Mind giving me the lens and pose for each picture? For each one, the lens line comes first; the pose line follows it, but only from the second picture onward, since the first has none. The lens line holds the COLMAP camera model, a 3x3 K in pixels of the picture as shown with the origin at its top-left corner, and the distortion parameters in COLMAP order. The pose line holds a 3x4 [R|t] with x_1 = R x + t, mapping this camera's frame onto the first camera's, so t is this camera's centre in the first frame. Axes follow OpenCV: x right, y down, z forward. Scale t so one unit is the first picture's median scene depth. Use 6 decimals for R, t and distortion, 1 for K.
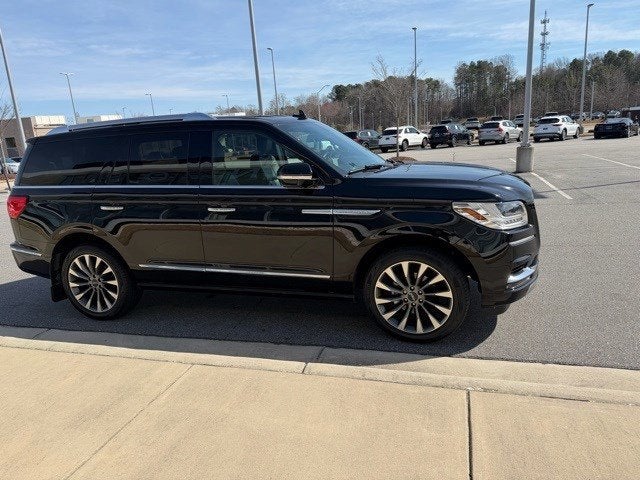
lens RADIAL K [[449.4, 0, 318.8], [0, 449.4, 247.9], [0, 0, 1]] dist [0.032958, -0.036239]
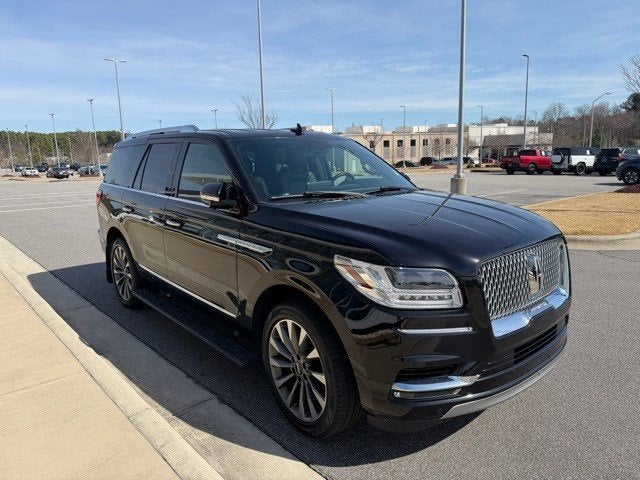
lens RADIAL K [[449.4, 0, 320.3], [0, 449.4, 222.3], [0, 0, 1]] dist [0.032958, -0.036239]
pose [[0.842644, 0.128631, -0.522882, 0.457704], [-0.167908, 0.985400, -0.028177, -0.090189], [0.511623, 0.111539, 0.851940, 0.254040]]
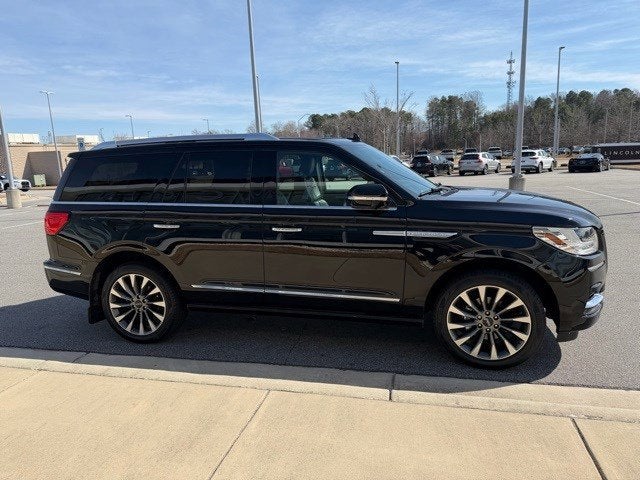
lens RADIAL K [[449.4, 0, 317.0], [0, 449.4, 246.8], [0, 0, 1]] dist [0.032958, -0.036239]
pose [[0.998213, 0.018985, 0.056661, -0.167022], [-0.015610, 0.998111, -0.059429, 0.007170], [-0.057682, 0.058438, 0.996623, 0.020591]]
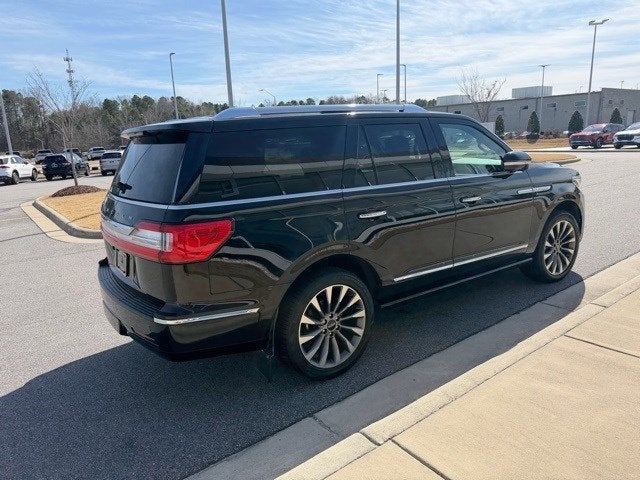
lens RADIAL K [[449.4, 0, 318.7], [0, 449.4, 243.7], [0, 0, 1]] dist [0.032958, -0.036239]
pose [[0.599658, -0.145413, 0.786934, -0.994826], [0.210497, 0.977386, 0.020204, -0.063636], [-0.772076, 0.153532, 0.616707, 0.531509]]
